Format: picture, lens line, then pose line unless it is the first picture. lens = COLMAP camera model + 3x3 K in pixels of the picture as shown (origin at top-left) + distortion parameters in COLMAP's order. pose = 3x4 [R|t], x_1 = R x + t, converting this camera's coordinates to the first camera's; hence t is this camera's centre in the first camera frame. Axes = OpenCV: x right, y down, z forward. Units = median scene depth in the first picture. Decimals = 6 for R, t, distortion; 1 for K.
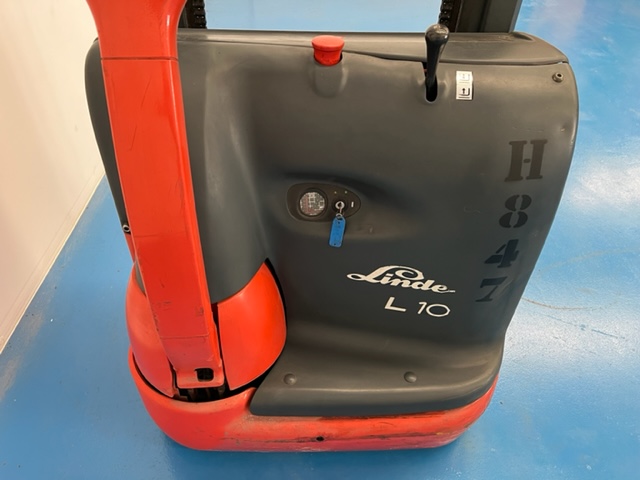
lens RADIAL K [[477.7, 0, 318.7], [0, 477.7, 239.1], [0, 0, 1]] dist [0.010335, -0.013601]
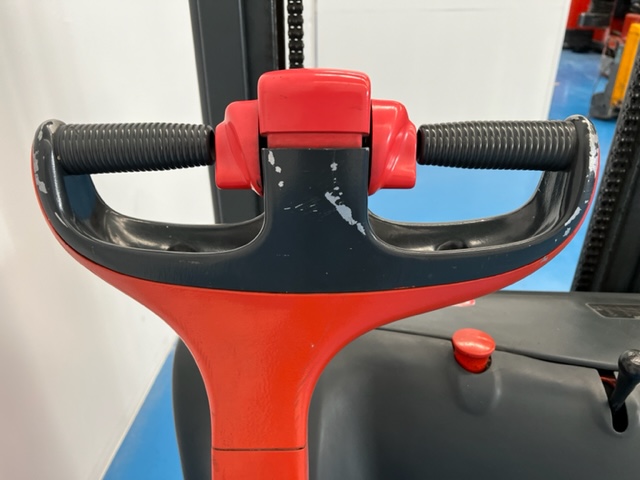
lens RADIAL K [[477.7, 0, 319.0], [0, 477.7, 238.7], [0, 0, 1]] dist [0.010335, -0.013601]
pose [[0.997968, 0.001530, -0.063705, -0.188814], [-0.011120, 0.988553, -0.150464, -0.464447], [0.062746, 0.150866, 0.986561, 0.177100]]
